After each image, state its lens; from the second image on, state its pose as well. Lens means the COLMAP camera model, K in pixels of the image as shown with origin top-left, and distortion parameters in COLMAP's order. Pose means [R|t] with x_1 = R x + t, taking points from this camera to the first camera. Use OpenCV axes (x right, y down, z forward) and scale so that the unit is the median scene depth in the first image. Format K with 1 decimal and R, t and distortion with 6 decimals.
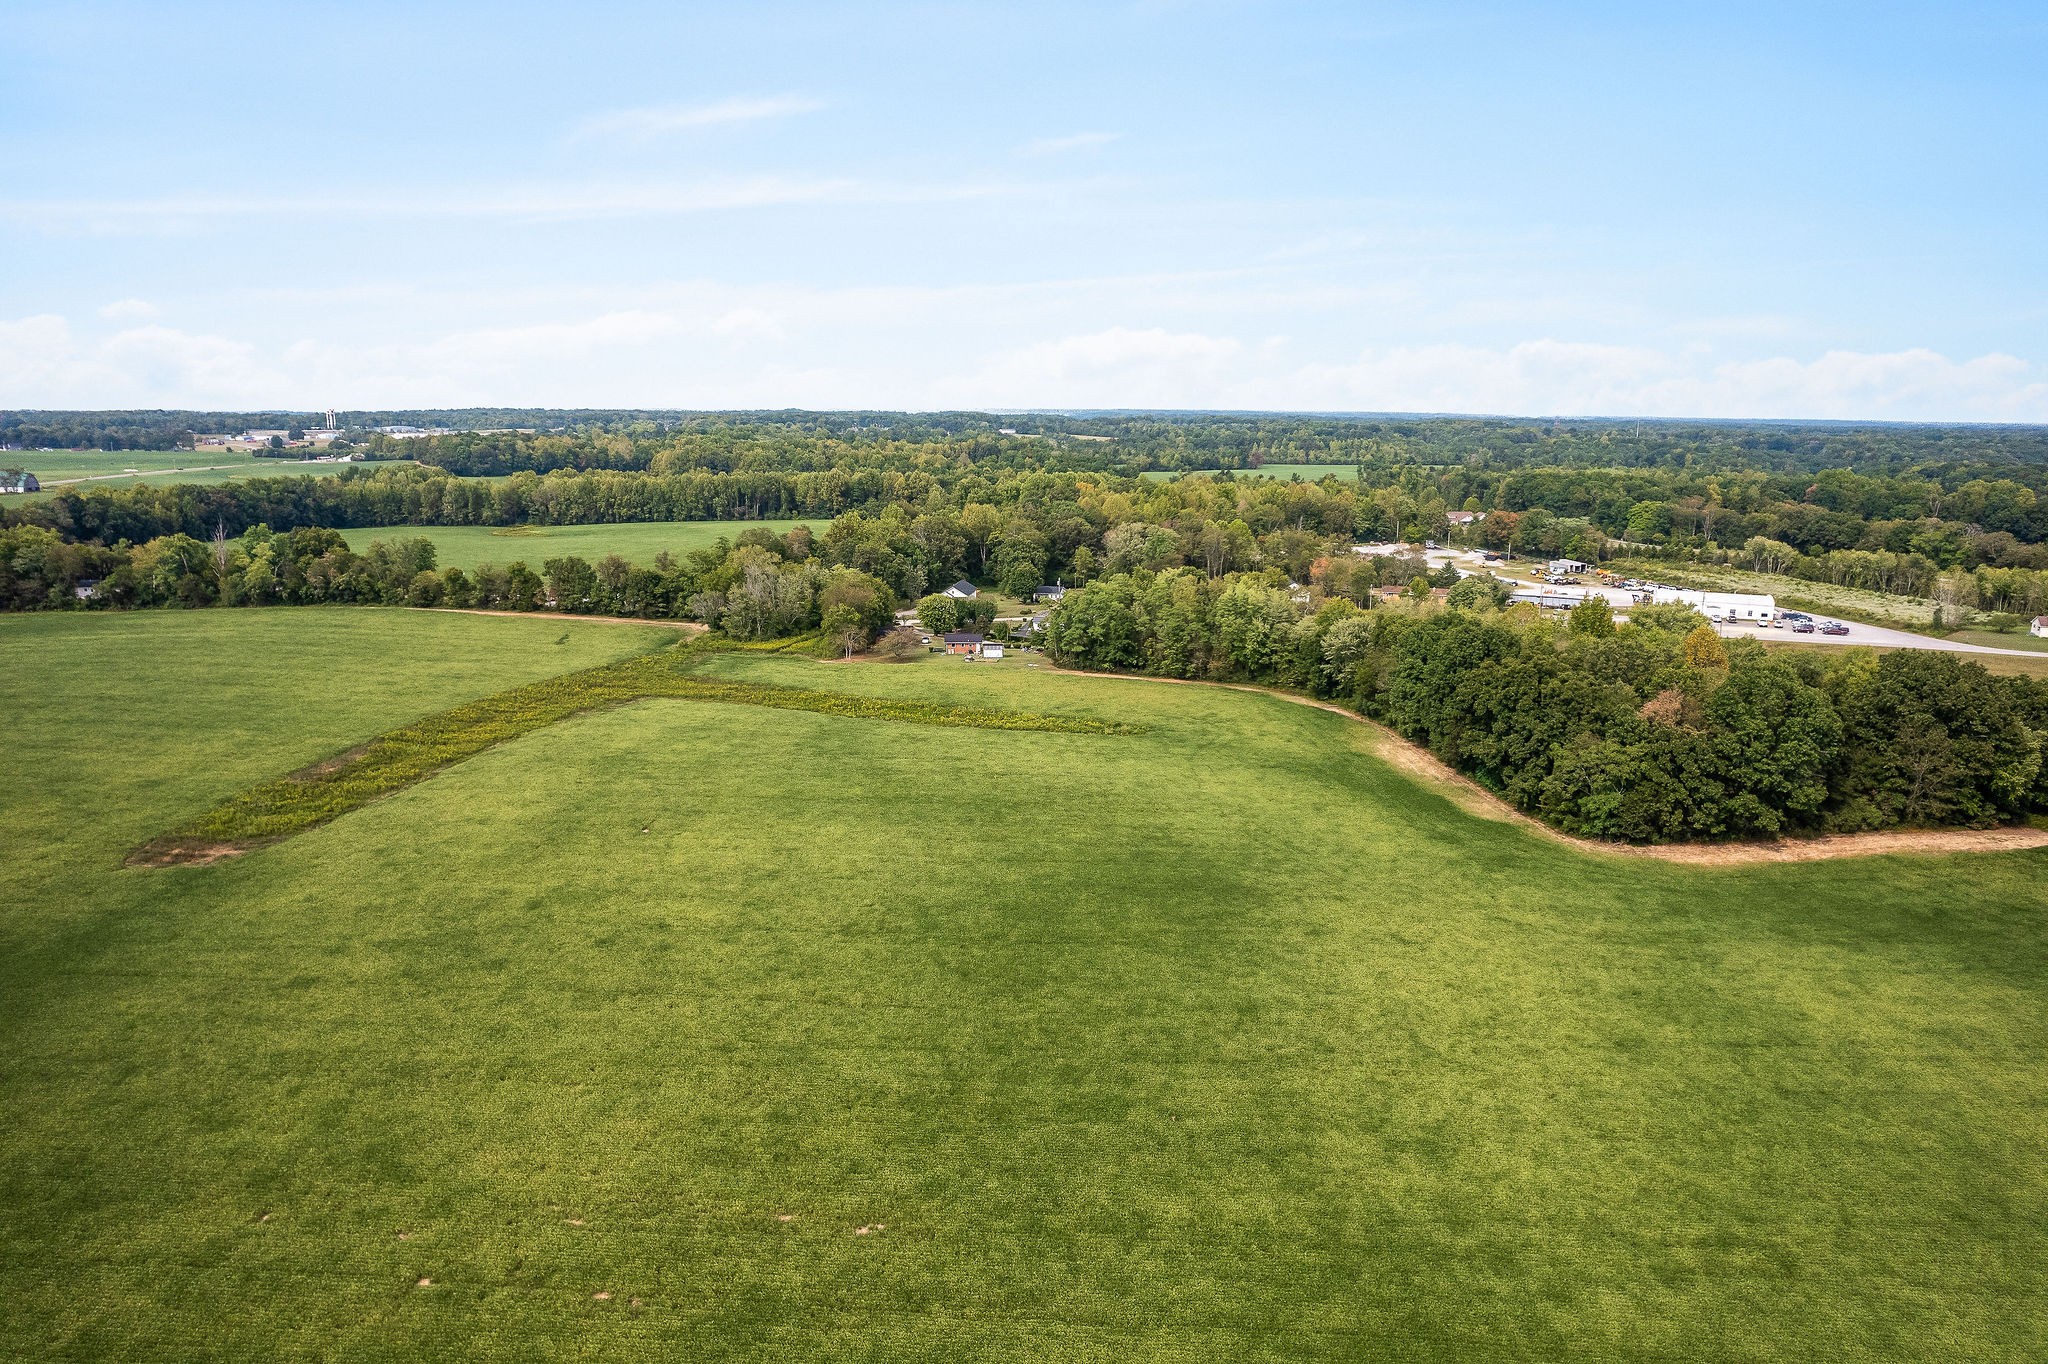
lens RADIAL K [[1339.4, 0, 1022.5], [0, 1339.4, 674.1], [0, 0, 1]] dist [-0.073414, 0.072257]
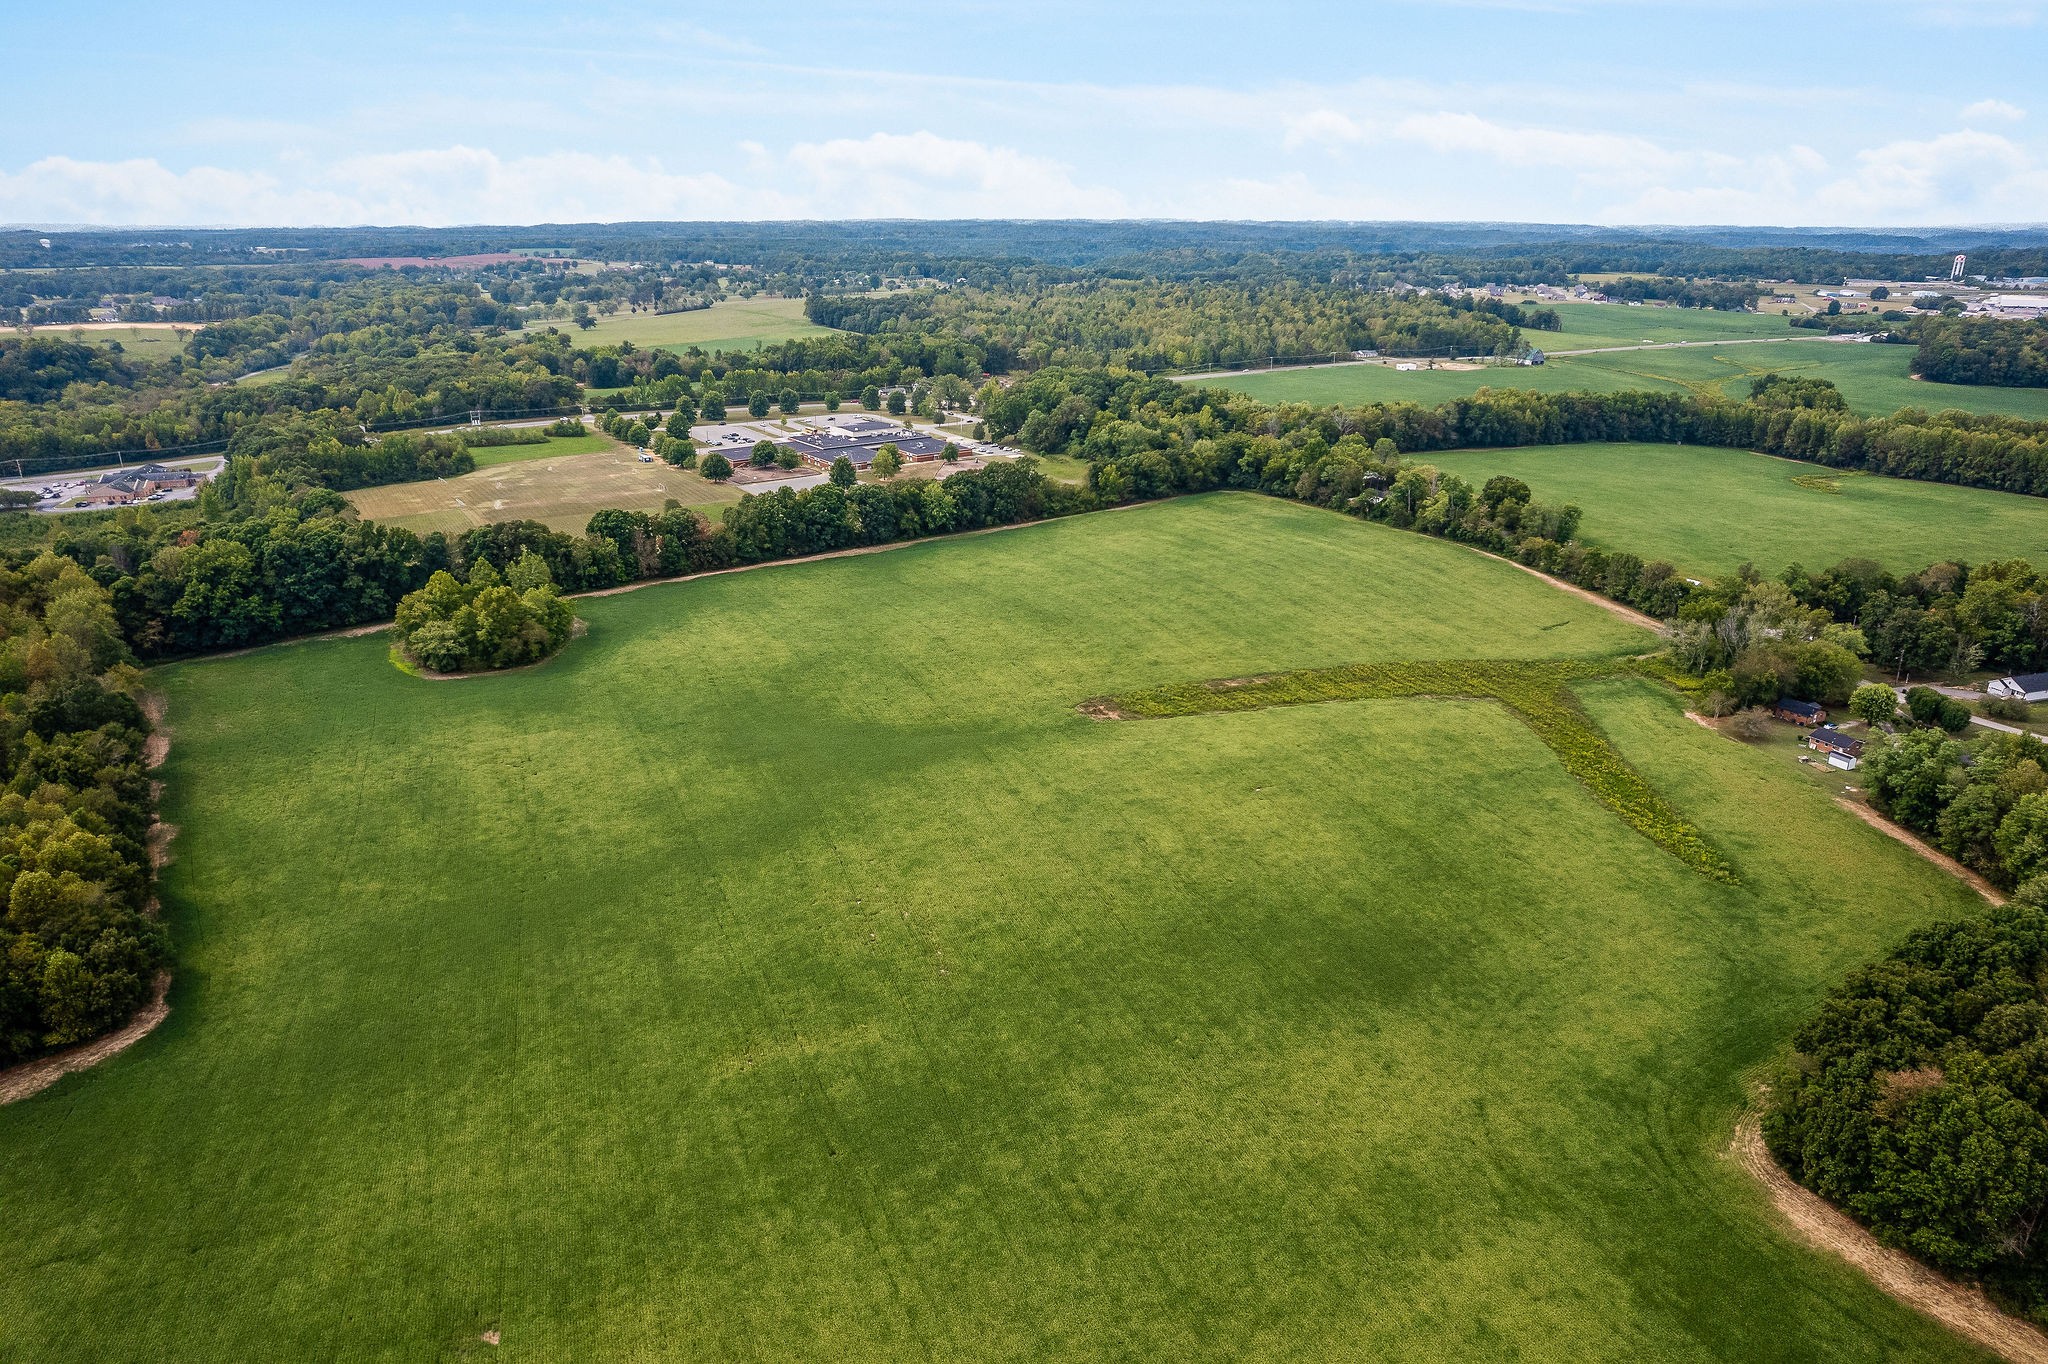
lens RADIAL K [[1339.4, 0, 1022.5], [0, 1339.4, 674.1], [0, 0, 1]] dist [-0.073414, 0.072257]
pose [[0.405952, 0.311206, -0.859275, 1.276260], [-0.180809, 0.948999, 0.258281, -0.512770], [0.895830, 0.050514, 0.441517, 0.020536]]
